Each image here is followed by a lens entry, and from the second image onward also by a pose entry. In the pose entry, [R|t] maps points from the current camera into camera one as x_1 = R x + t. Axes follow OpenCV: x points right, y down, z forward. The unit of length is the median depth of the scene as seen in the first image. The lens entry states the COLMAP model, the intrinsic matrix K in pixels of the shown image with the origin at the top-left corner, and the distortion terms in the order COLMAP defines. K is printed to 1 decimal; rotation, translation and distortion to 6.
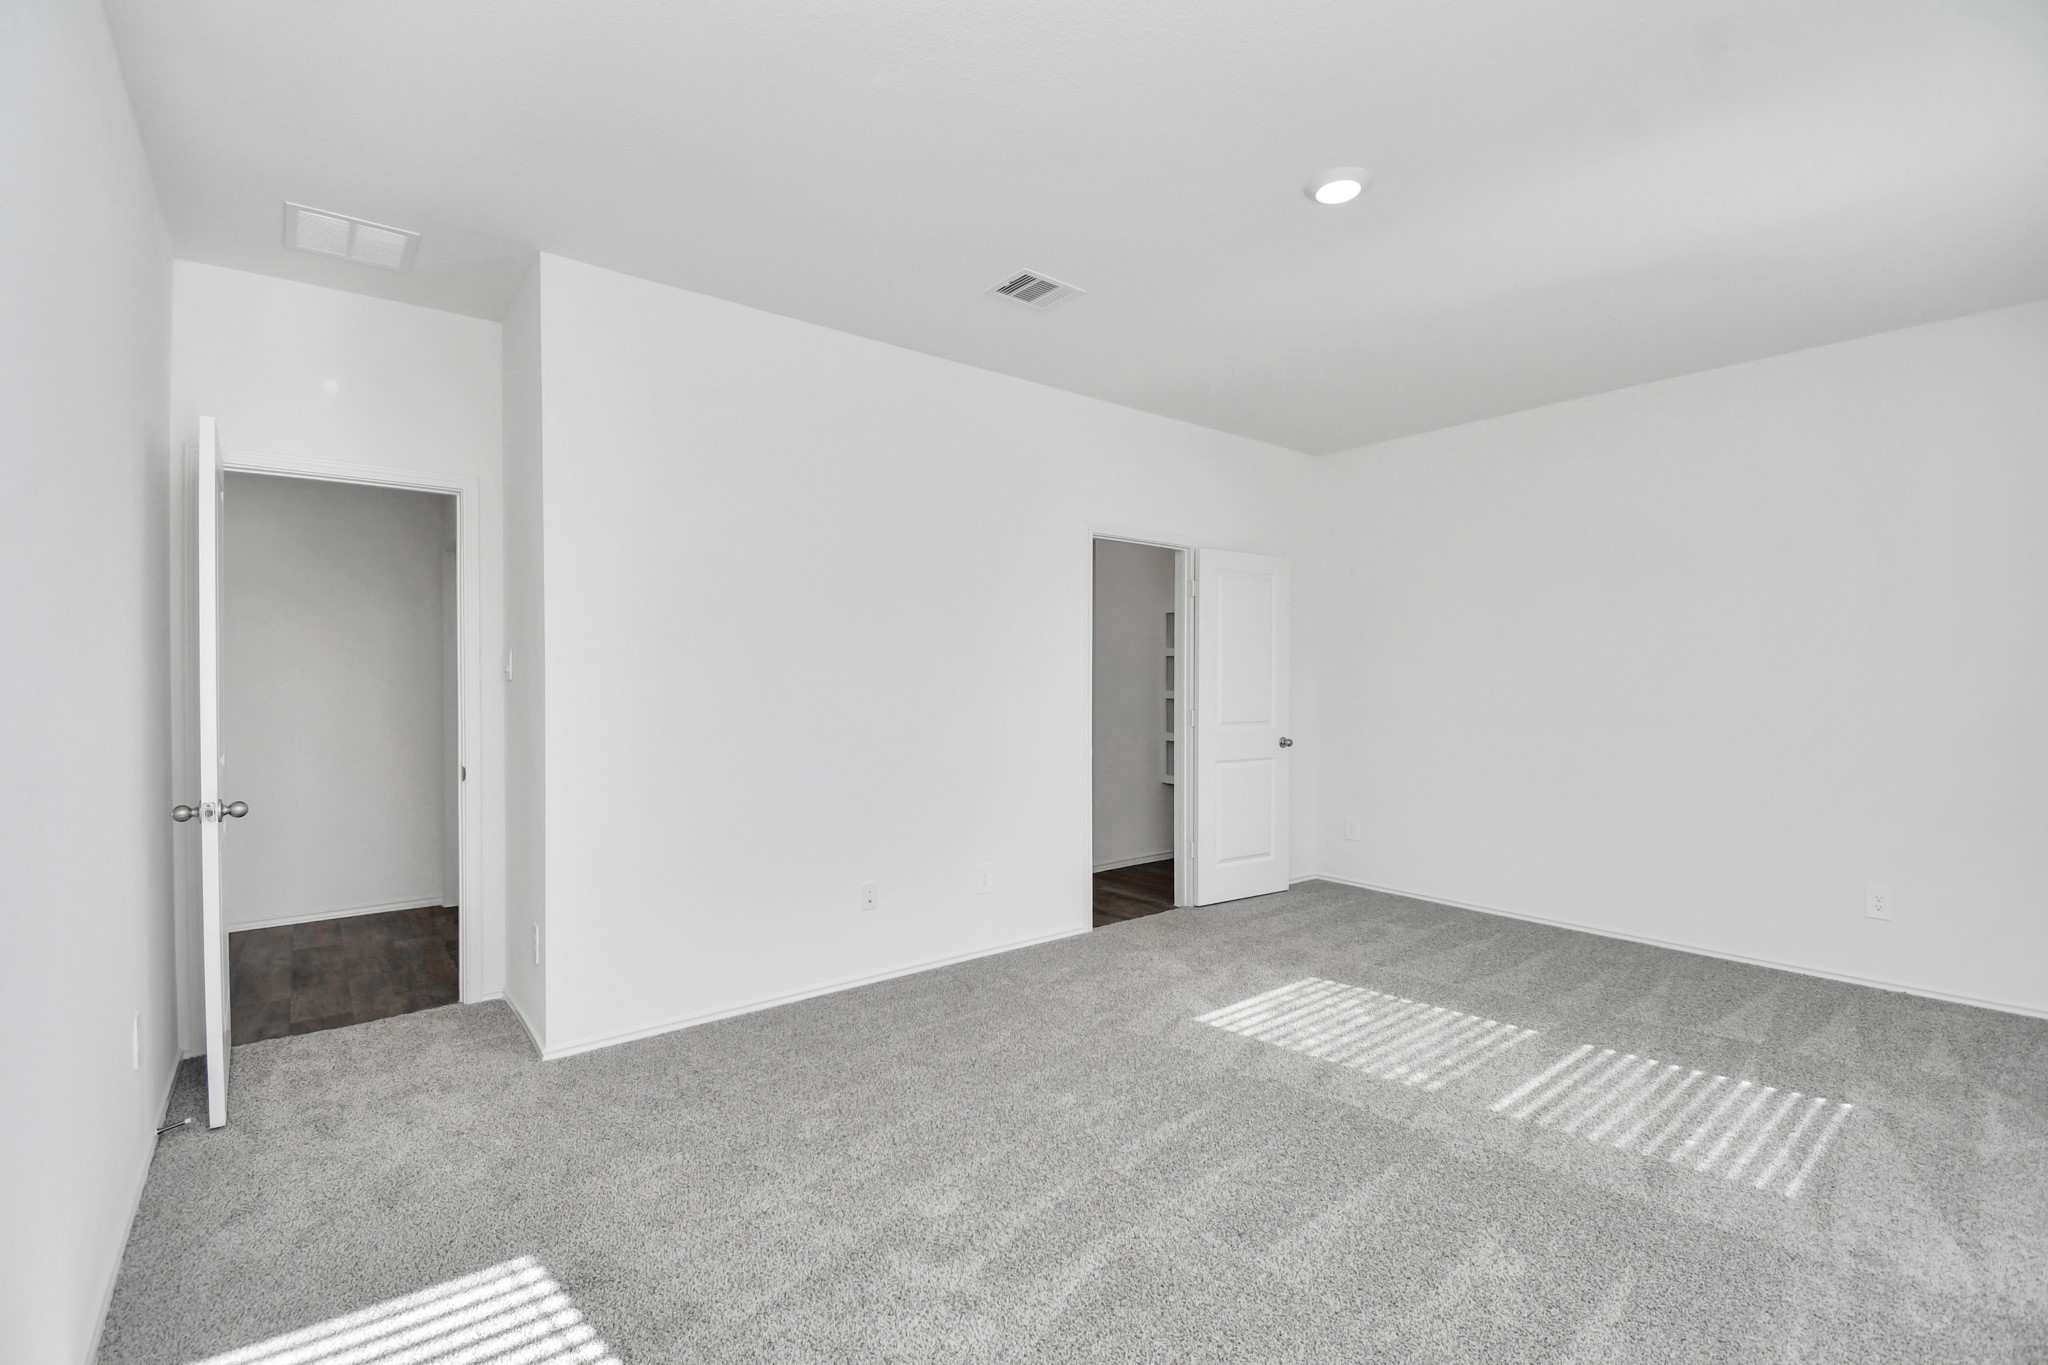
lens RADIAL K [[909.4, 0, 1018.8], [0, 909.4, 681.0], [0, 0, 1]] dist [0.001804, -0.000741]
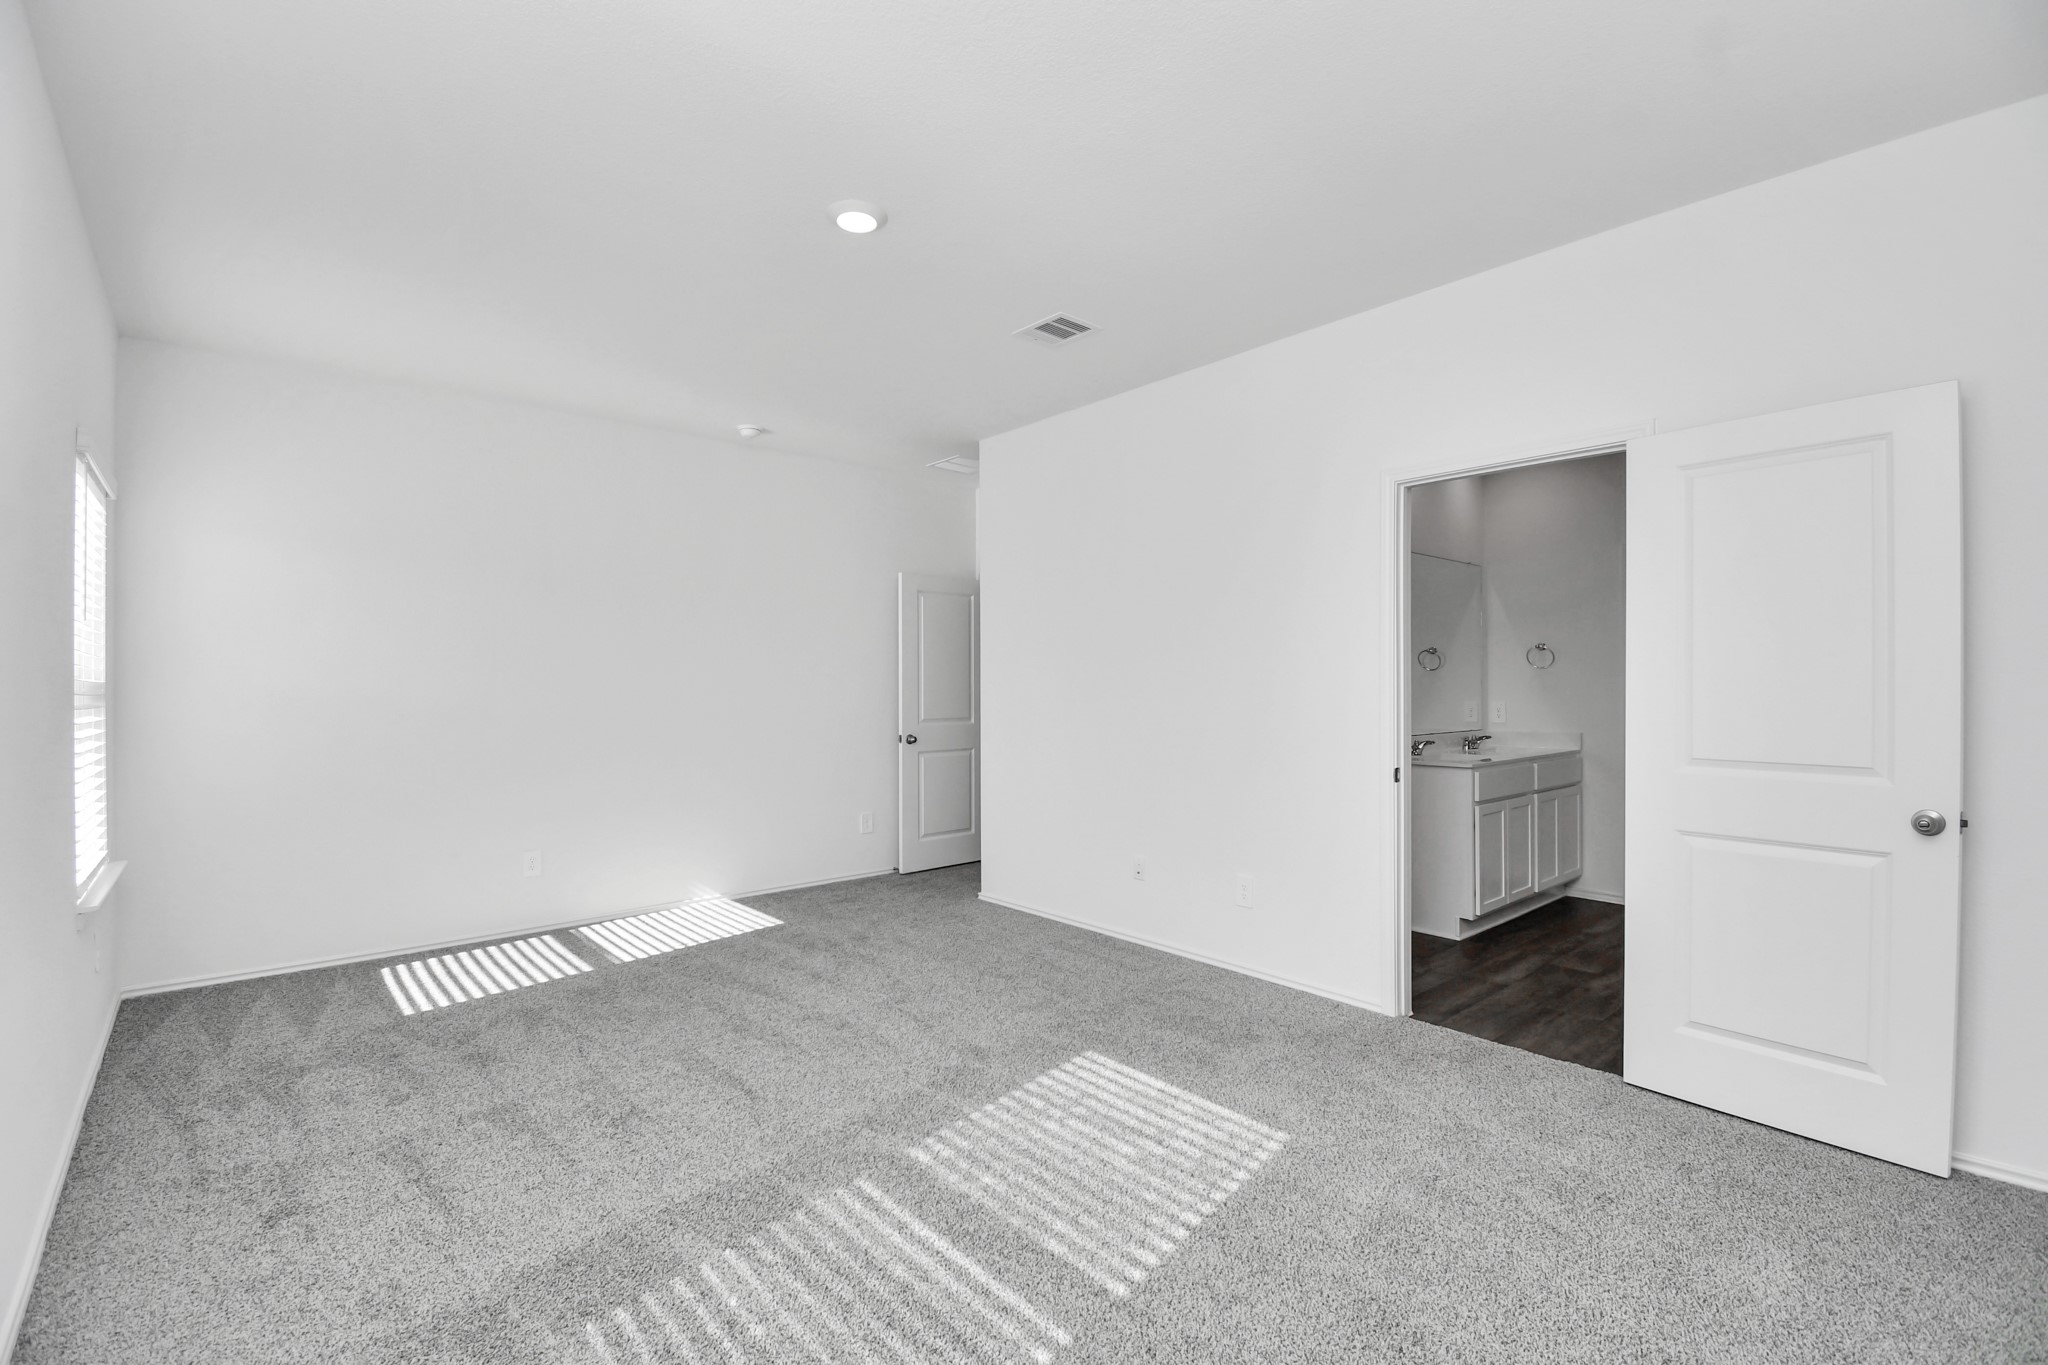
lens RADIAL K [[909.4, 0, 1018.8], [0, 909.4, 681.0], [0, 0, 1]] dist [0.001804, -0.000741]
pose [[0.042895, -0.001849, -0.999078, 1.062659], [0.002890, 0.999994, -0.001726, -0.003444], [0.999075, -0.002813, 0.042900, 0.847578]]
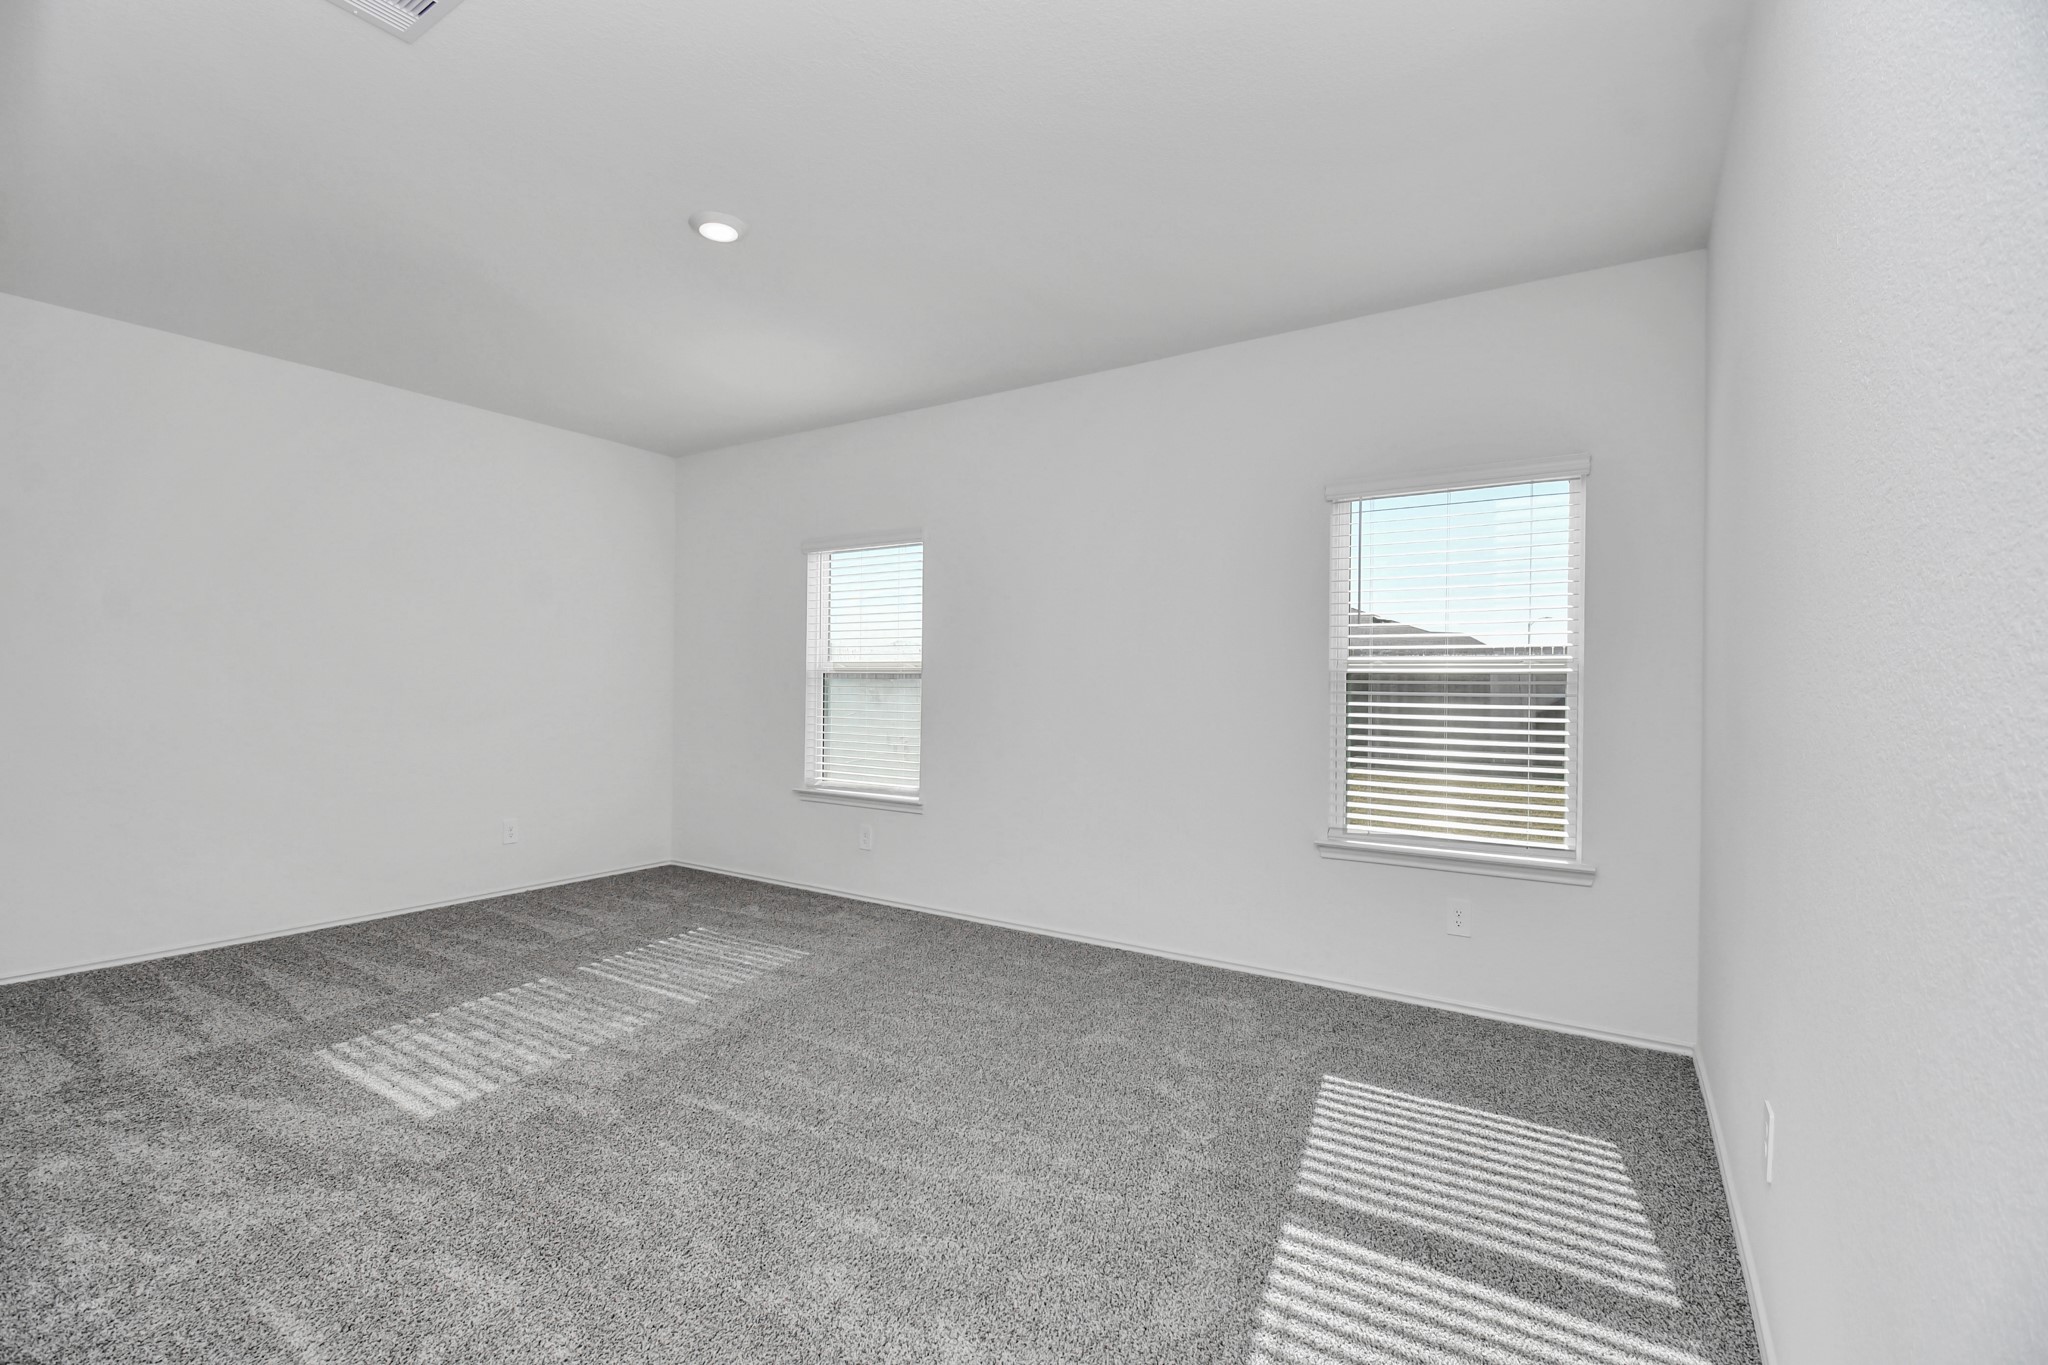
lens RADIAL K [[874.4, 0, 1028.7], [0, 874.4, 687.2], [0, 0, 1]] dist [-0.032976, -0.000109]
pose [[-0.326499, -0.007487, 0.945168, -0.596654], [-0.010000, 0.999940, 0.004466, 0.010170], [-0.945145, -0.007993, -0.326554, 0.726767]]
